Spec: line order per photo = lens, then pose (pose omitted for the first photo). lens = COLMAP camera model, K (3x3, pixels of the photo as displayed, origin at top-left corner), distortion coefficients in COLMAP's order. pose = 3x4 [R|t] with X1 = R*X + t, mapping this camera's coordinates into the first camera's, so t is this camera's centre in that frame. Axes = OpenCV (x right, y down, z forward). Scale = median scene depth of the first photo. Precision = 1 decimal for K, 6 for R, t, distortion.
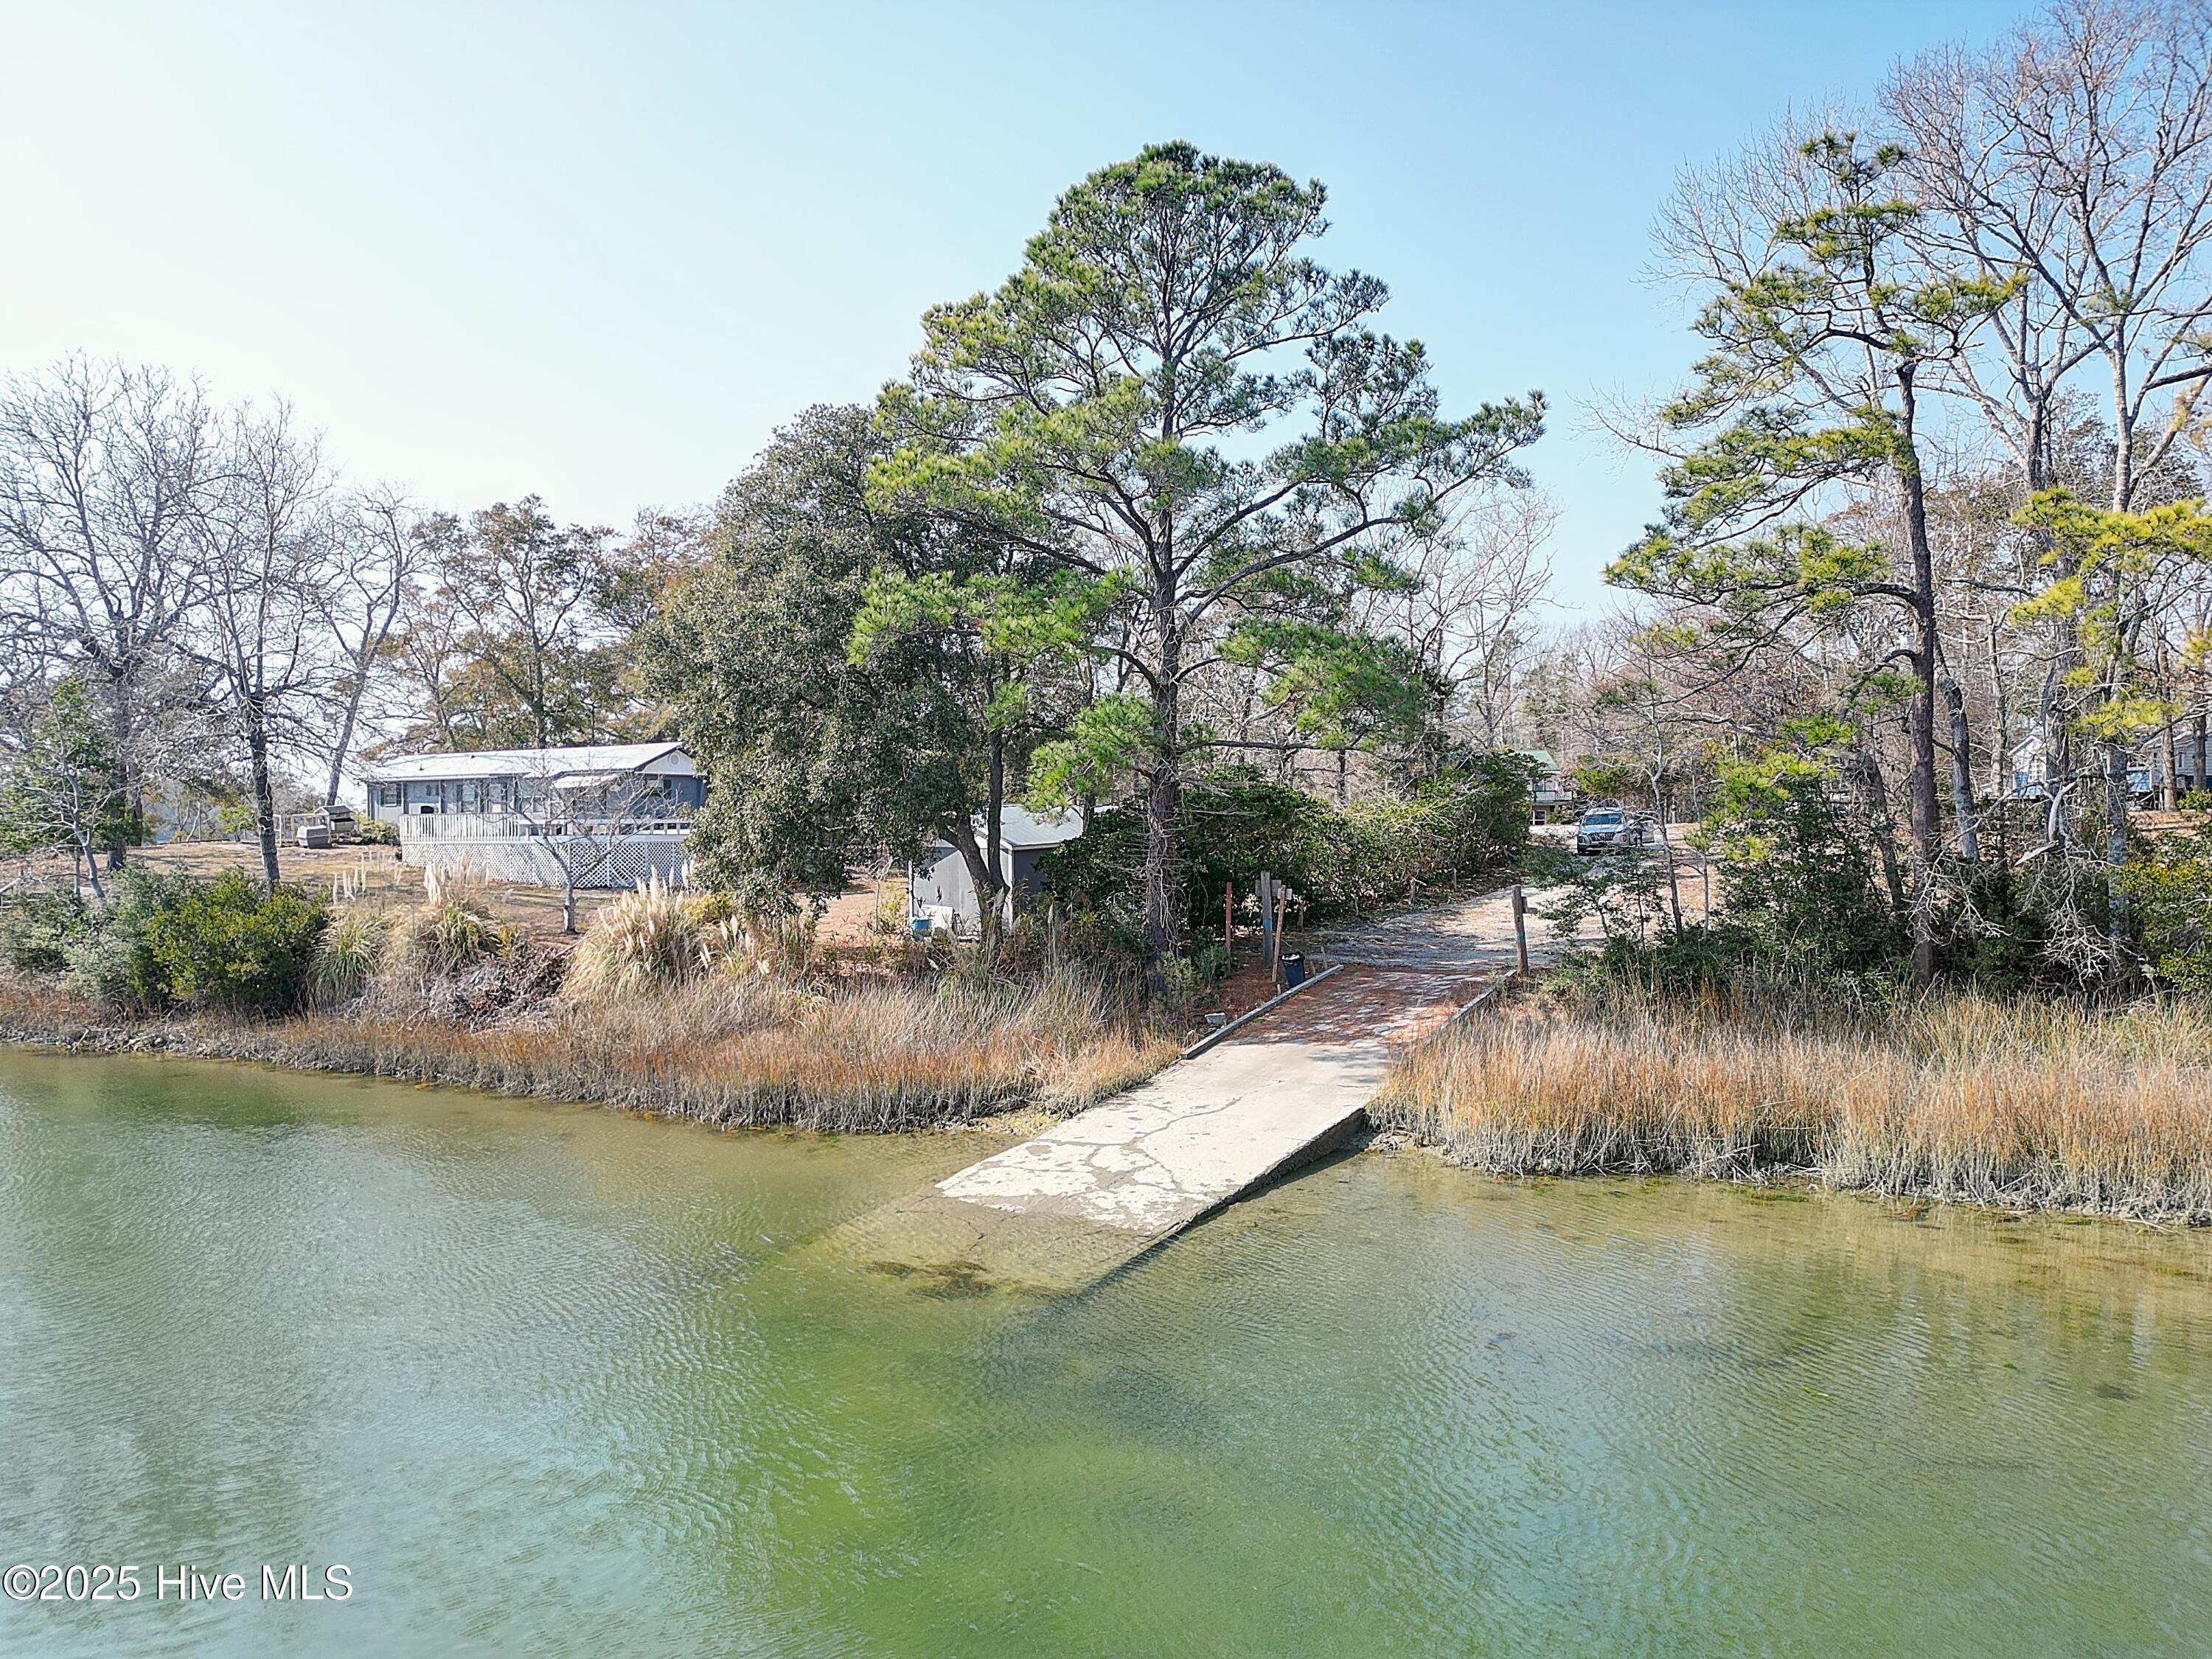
lens RADIAL K [[1529.5, 0, 1106.0], [0, 1529.5, 829.5], [0, 0, 1]] dist [0.059965, -0.053263]
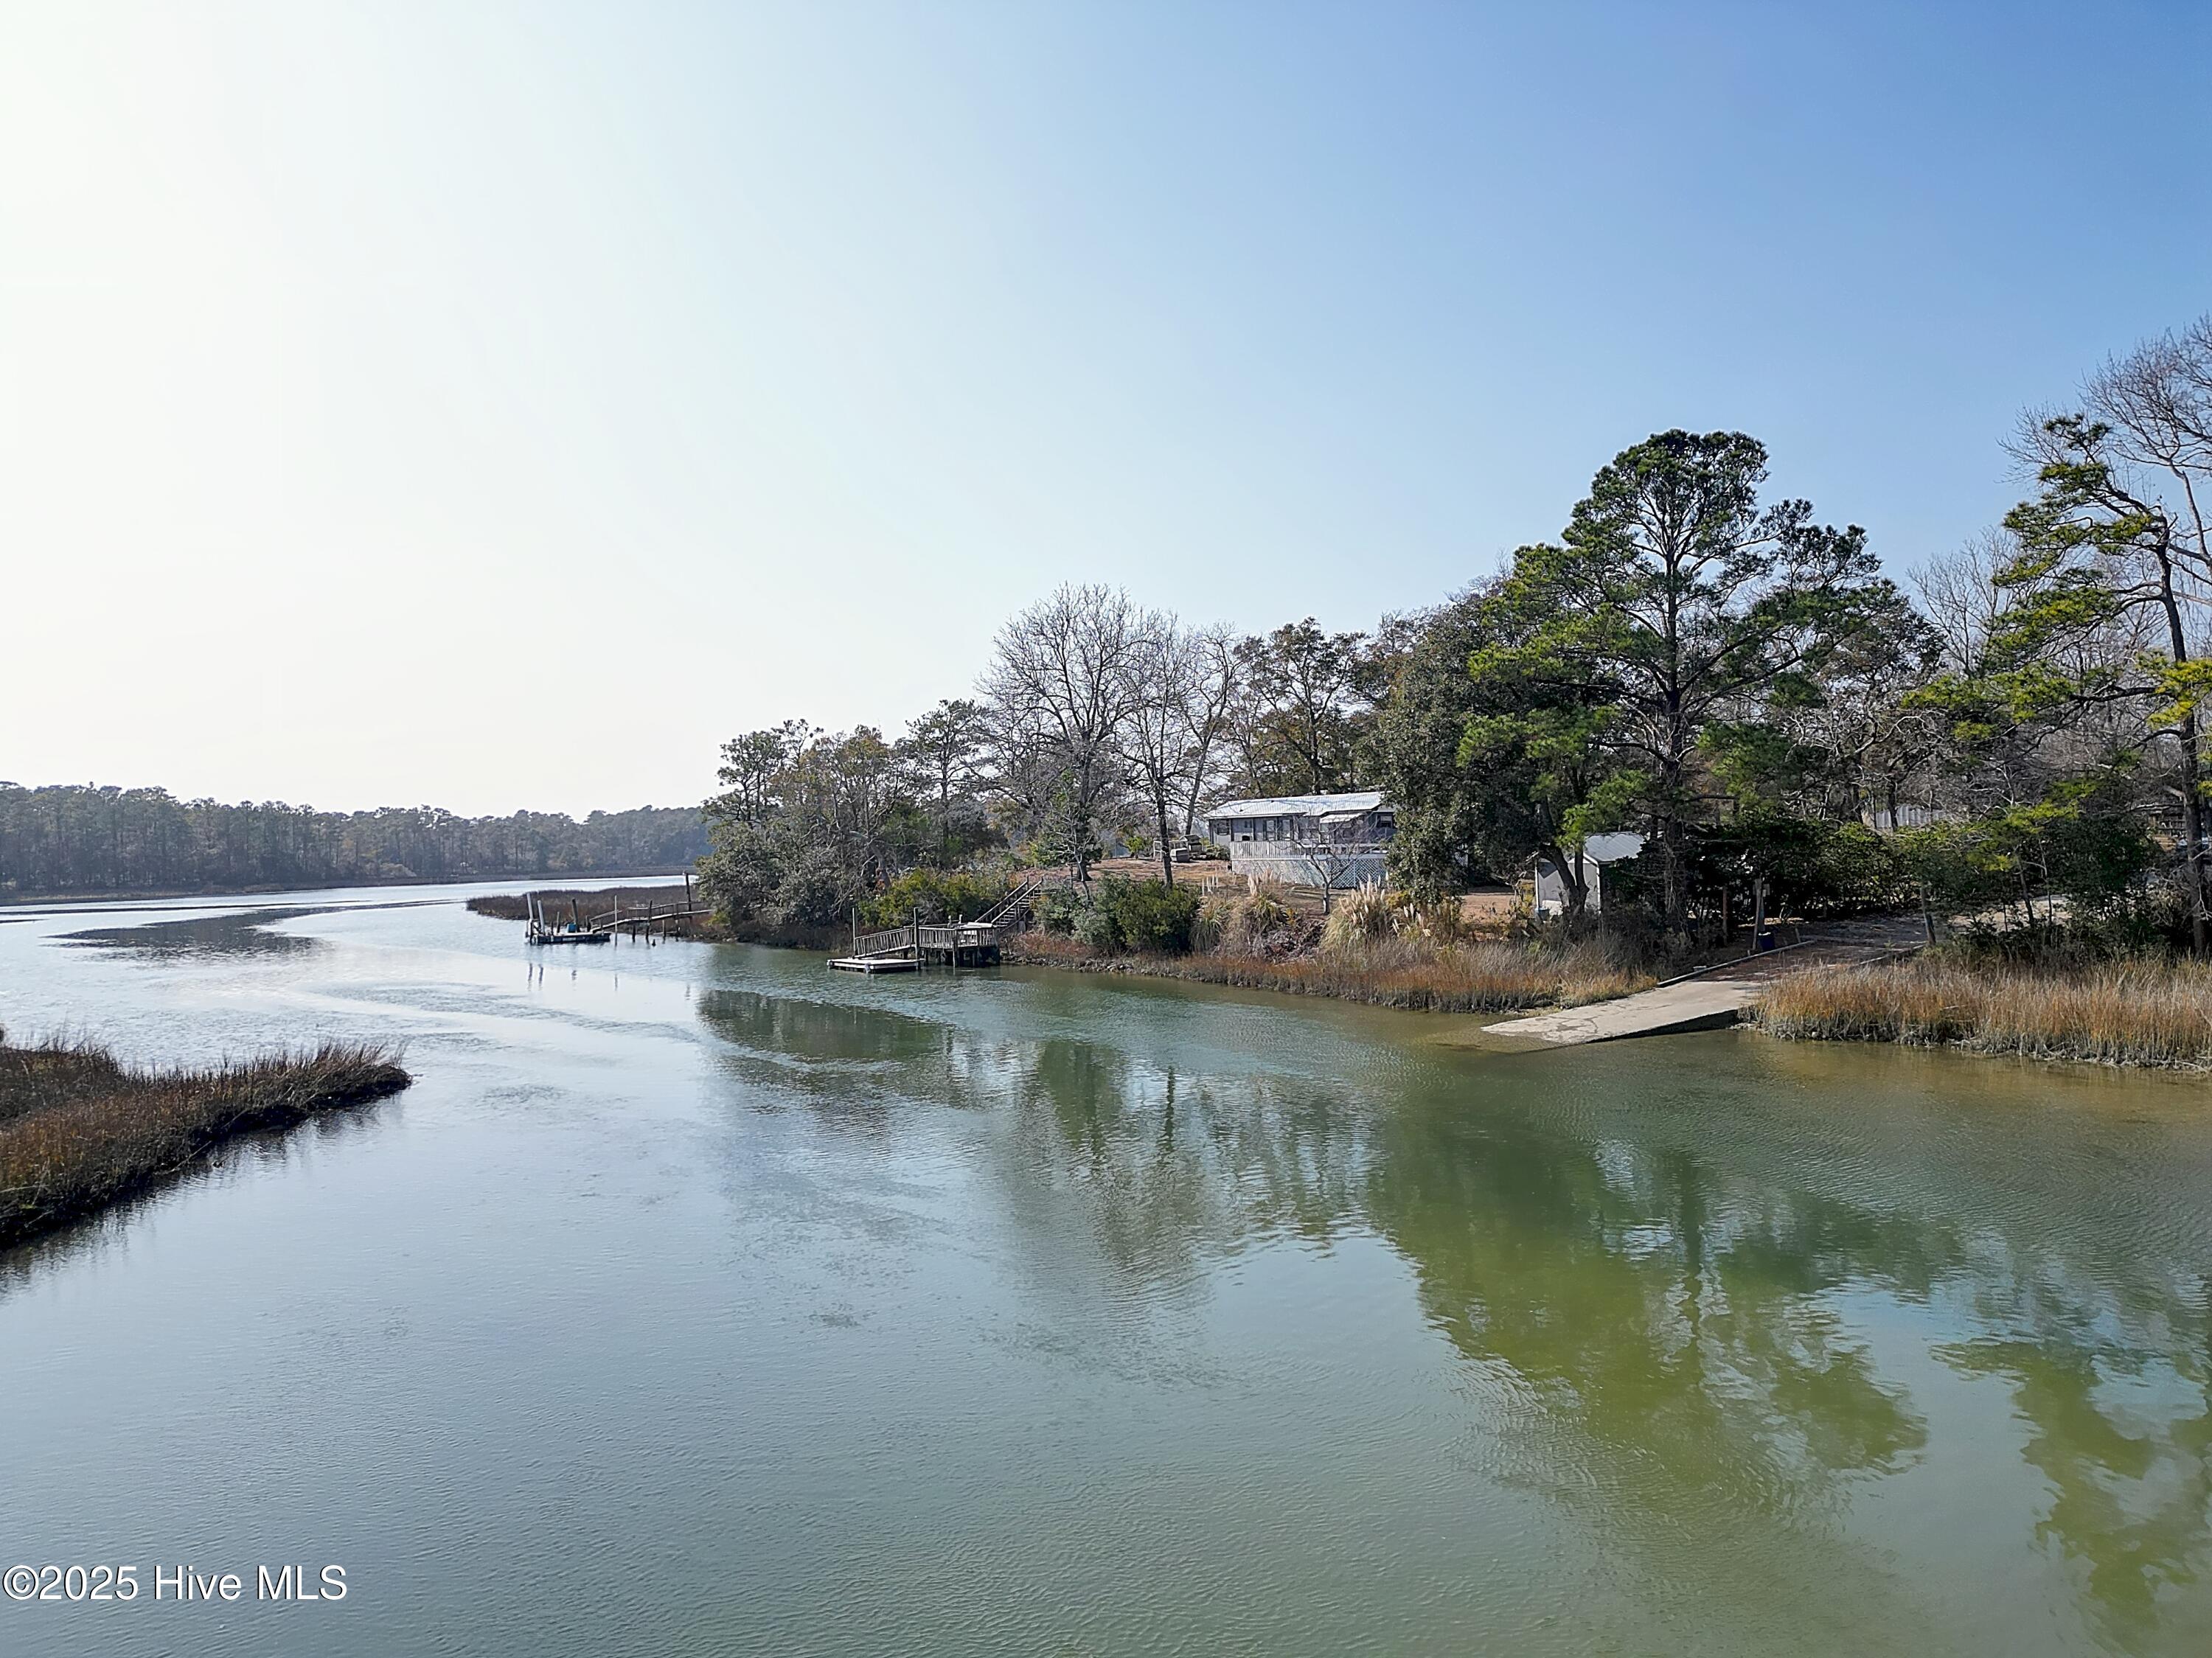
lens RADIAL K [[1529.3, 0, 1106.0], [0, 1529.3, 829.0], [0, 0, 1]] dist [0.059965, -0.053263]
pose [[0.878176, -0.014158, -0.478128, 0.261964], [0.011478, 0.999898, -0.008528, -0.015518], [0.478200, 0.002002, 0.878249, -0.635316]]
